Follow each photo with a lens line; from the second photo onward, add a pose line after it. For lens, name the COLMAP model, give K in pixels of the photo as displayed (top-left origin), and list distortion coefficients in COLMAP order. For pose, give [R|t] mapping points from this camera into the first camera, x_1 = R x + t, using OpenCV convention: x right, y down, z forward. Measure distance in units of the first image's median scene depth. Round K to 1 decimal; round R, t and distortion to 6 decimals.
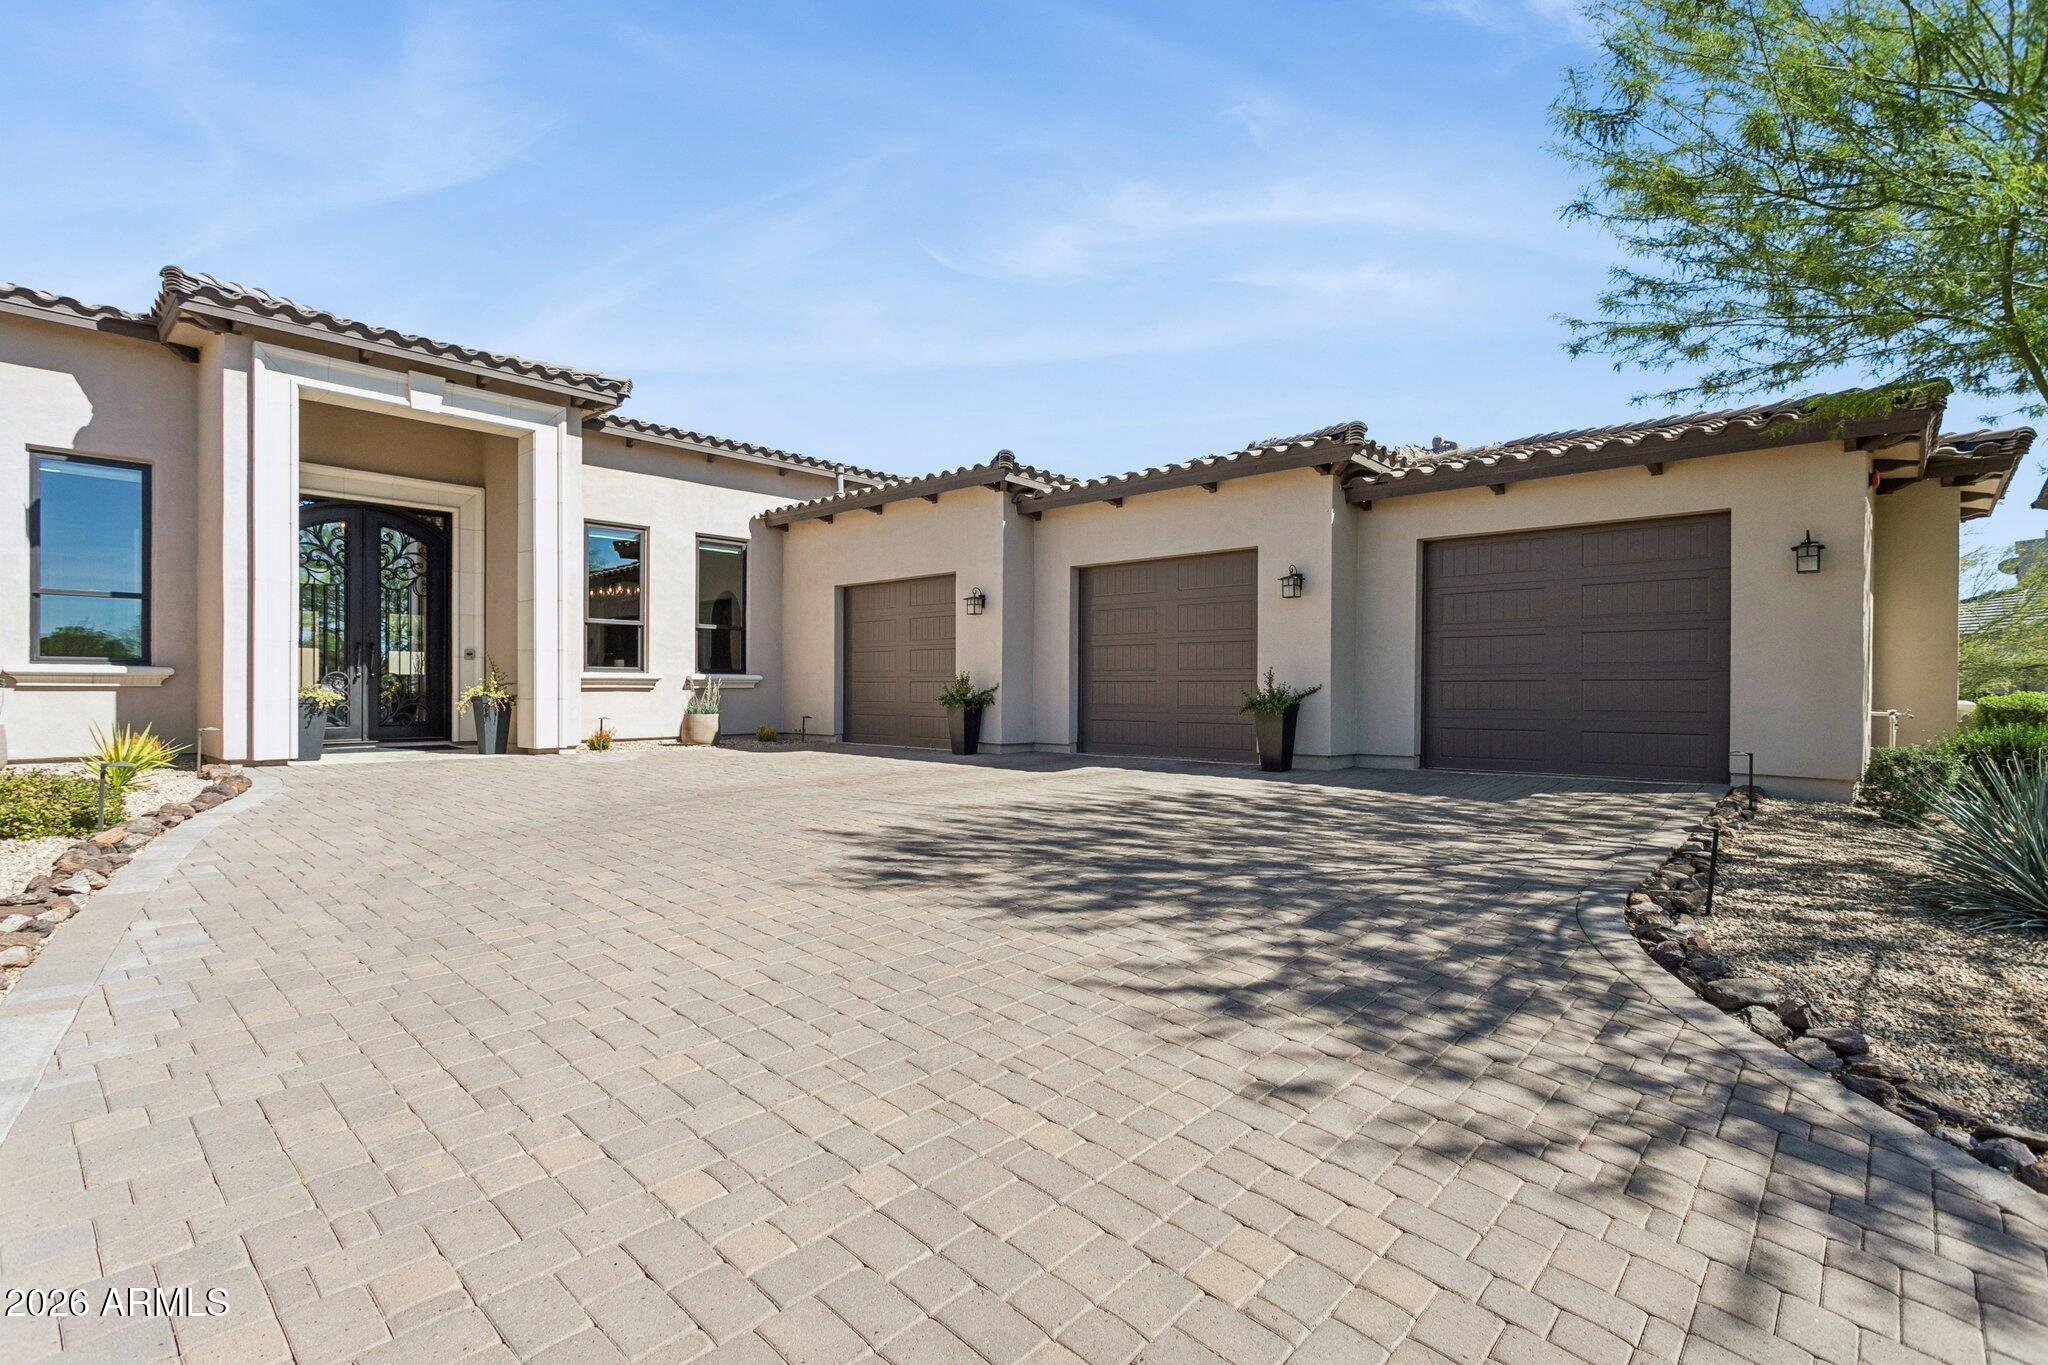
lens RADIAL K [[975.5, 0, 1029.2], [0, 975.5, 685.3], [0, 0, 1]] dist [0.002685, 0.001237]
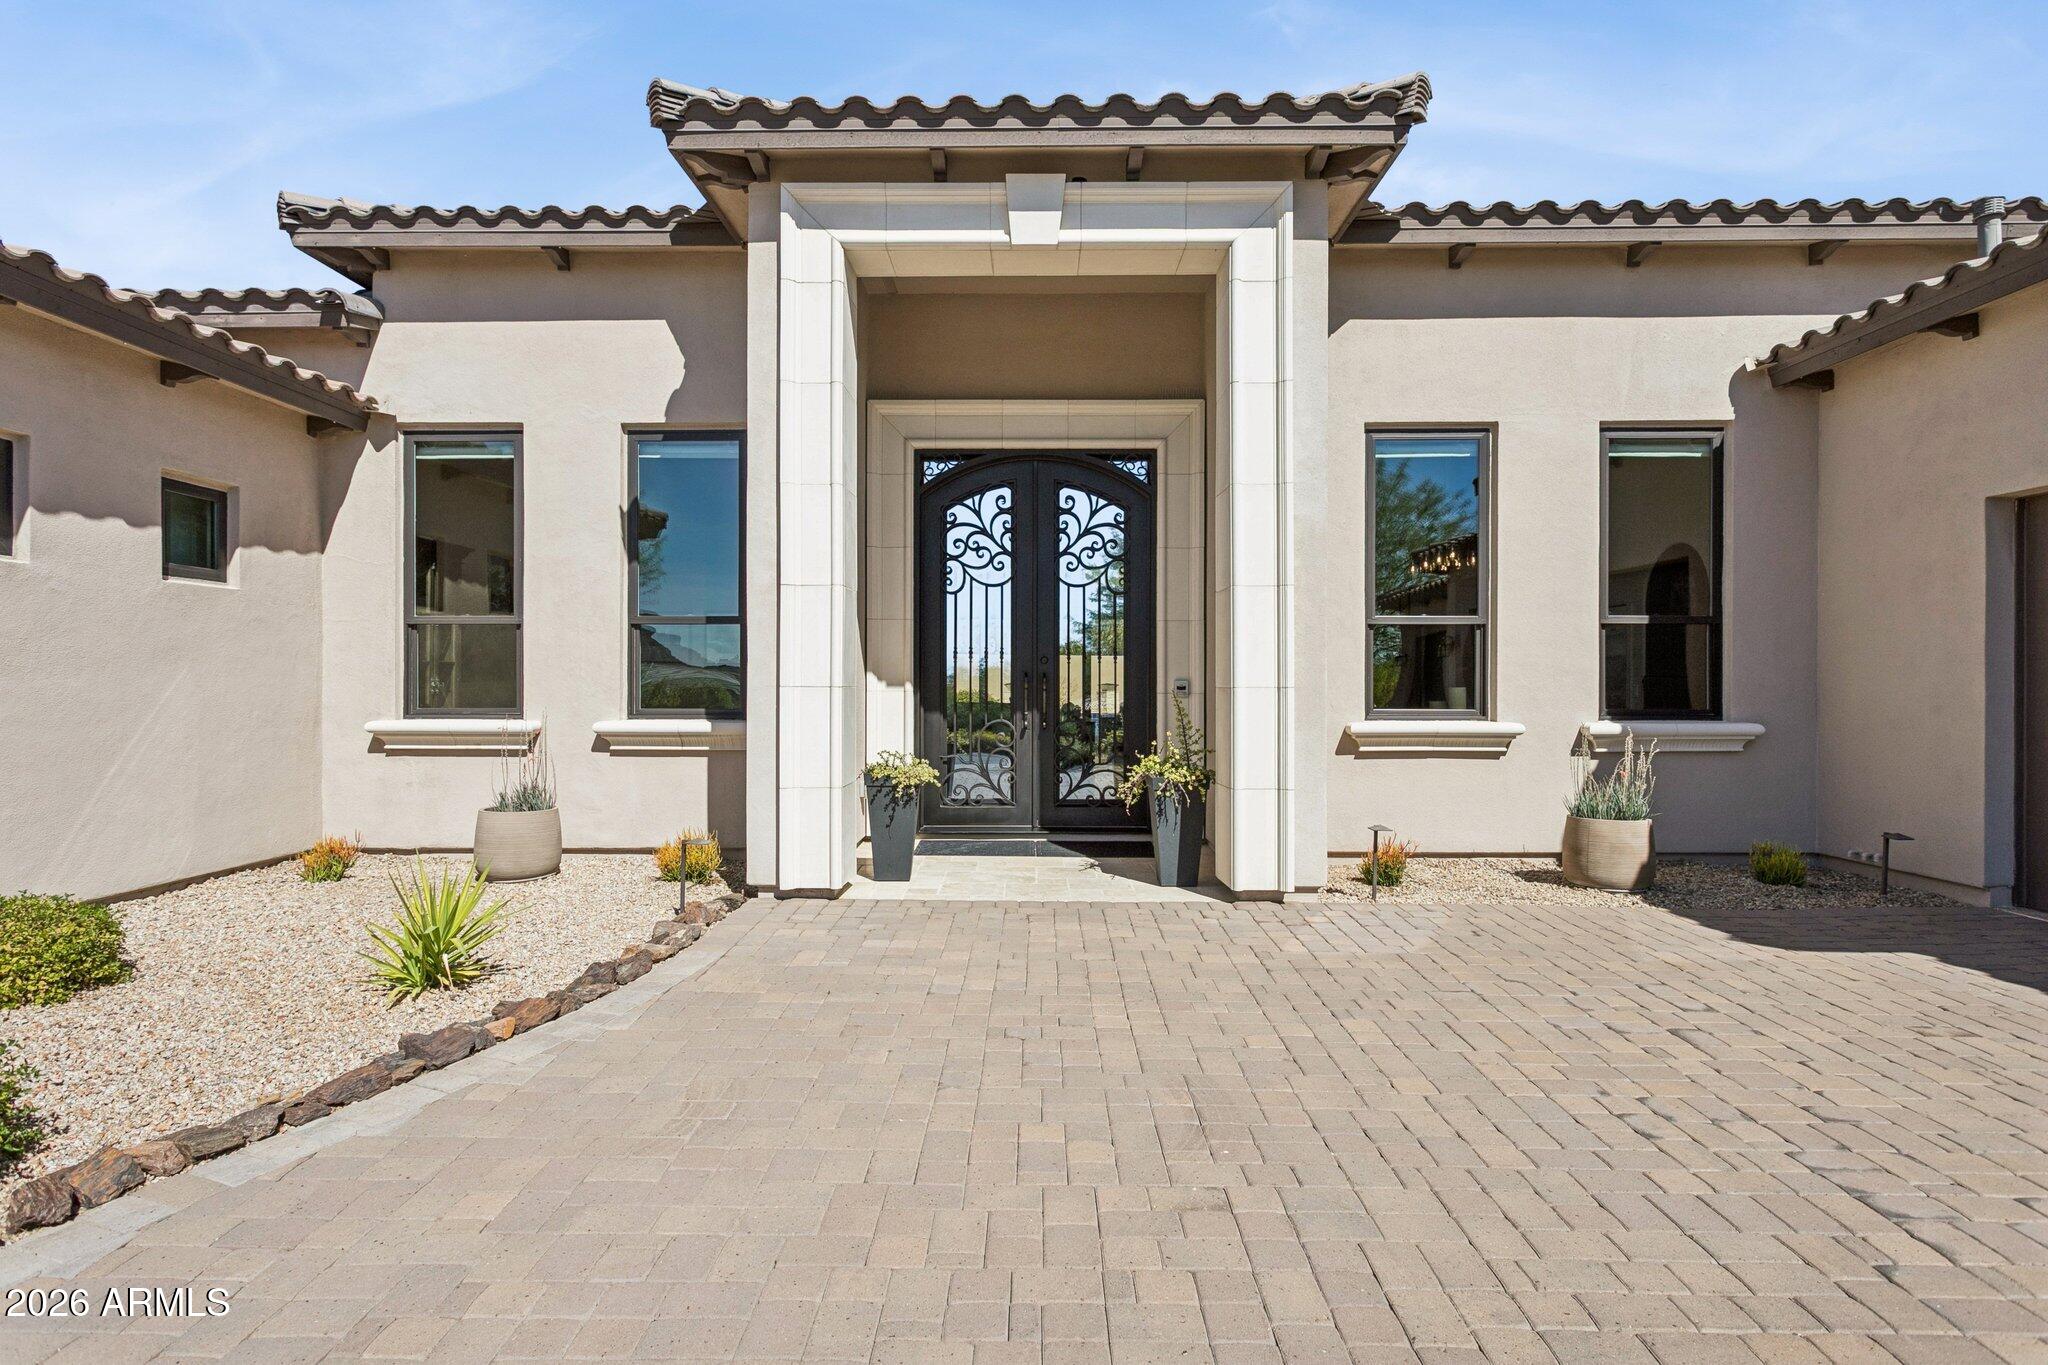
lens RADIAL K [[1090.3, 0, 1028.9], [0, 1090.3, 686.0], [0, 0, 1]] dist [-0.001911, -0.000348]
pose [[0.659245, 0.002107, -0.751925, -0.148054], [0.003683, 0.999975, 0.006031, -0.038373], [0.751919, -0.006745, 0.659221, 0.515507]]
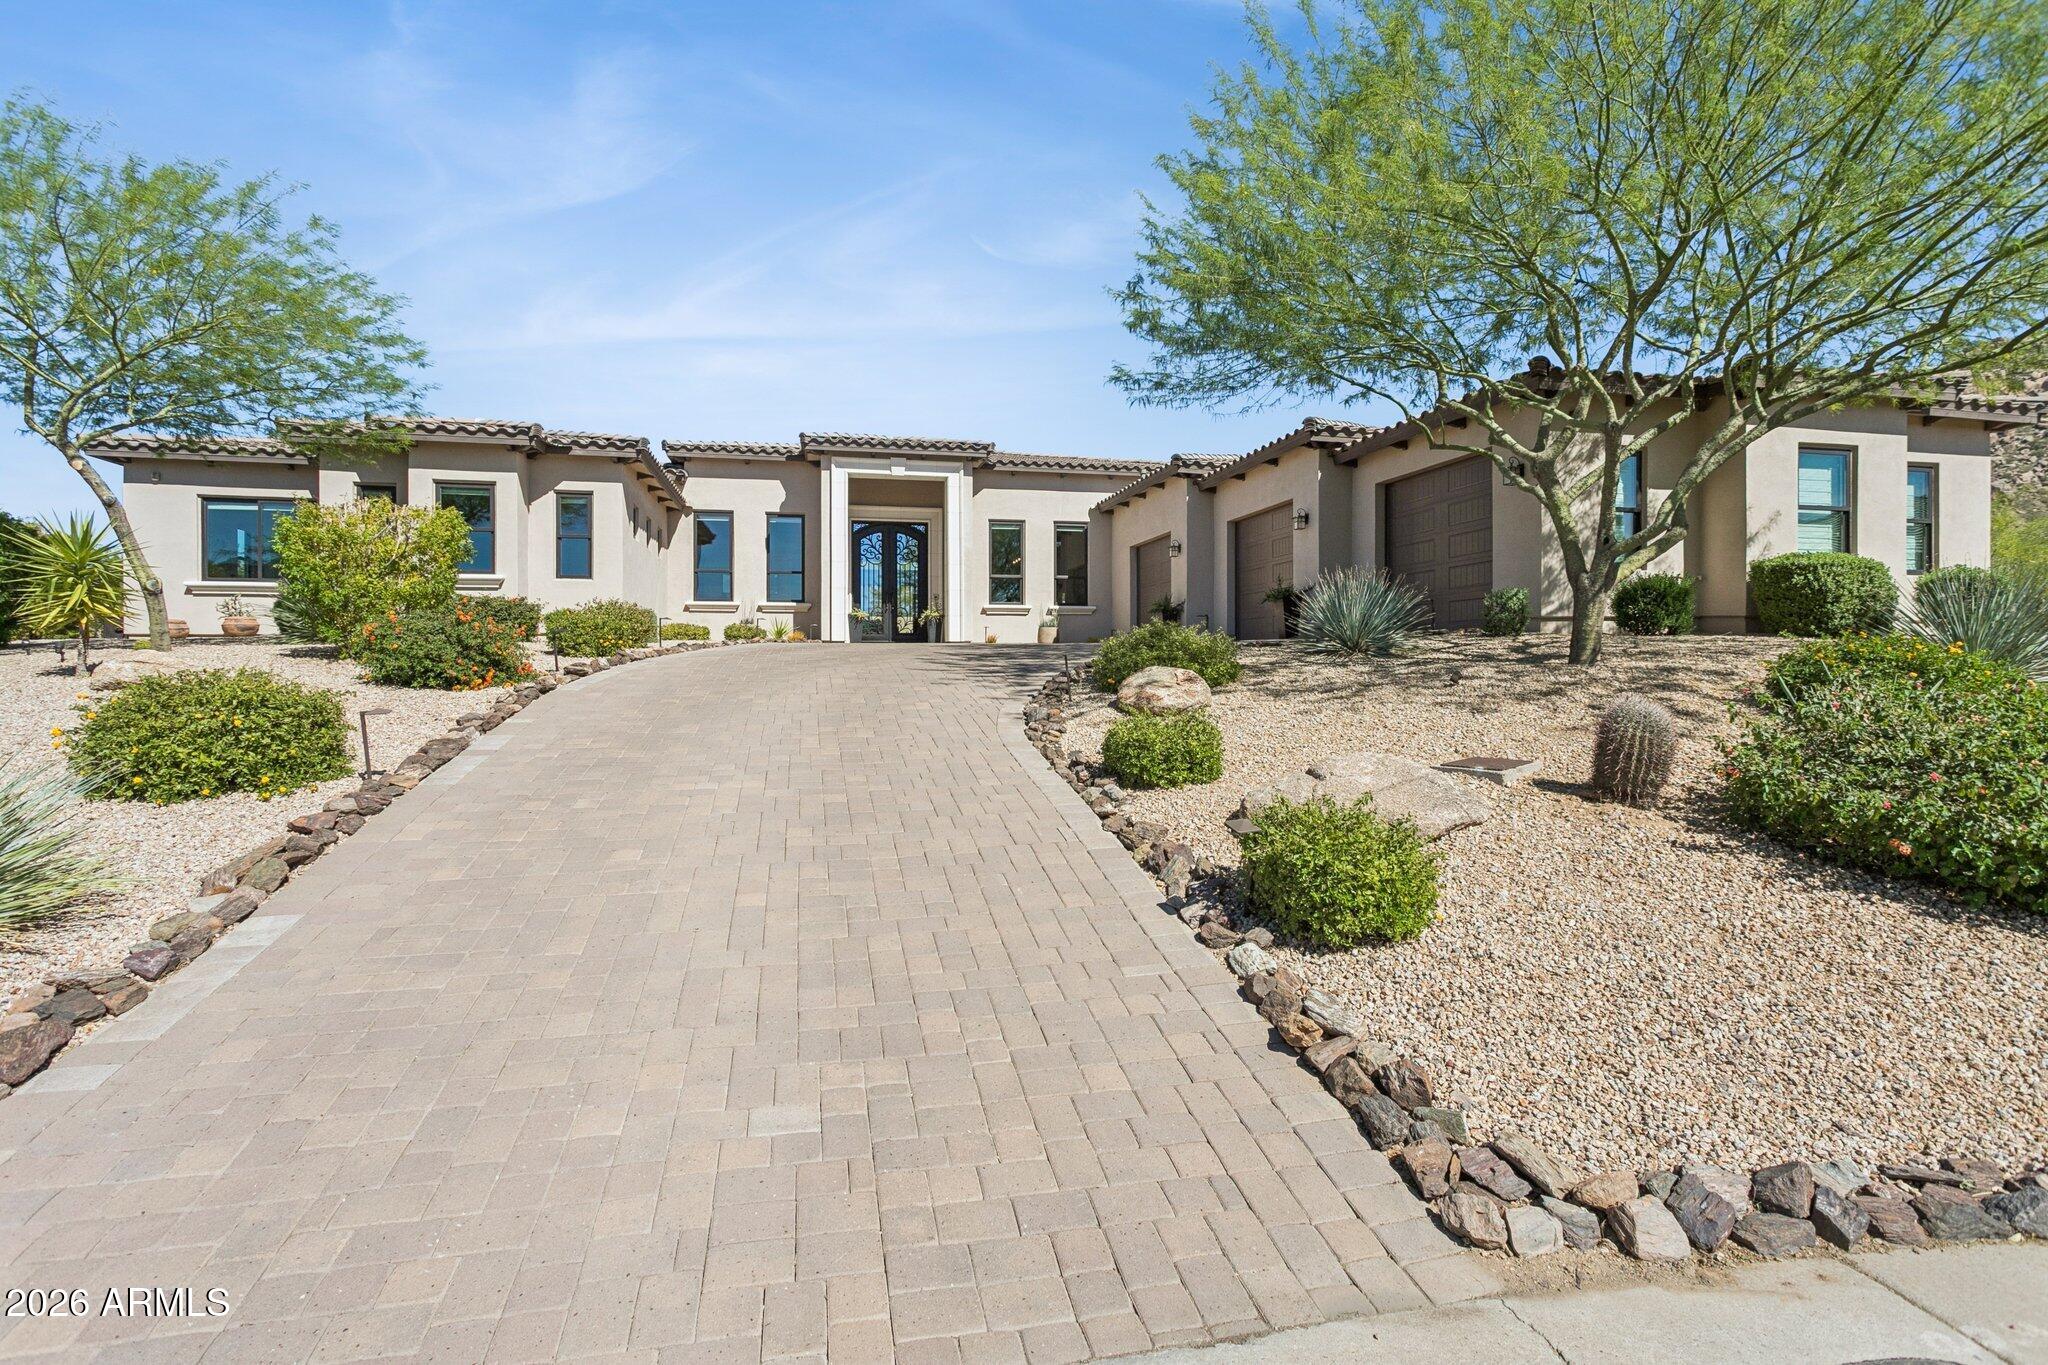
lens RADIAL K [[1007.2, 0, 1025.0], [0, 1007.2, 669.3], [0, 0, 1]] dist [0.000877, 0.000342]
pose [[0.810116, -0.005269, -0.586246, 0.726349], [0.005658, 0.999983, -0.001169, 0.114646], [0.586242, -0.002369, 0.810132, -0.490569]]
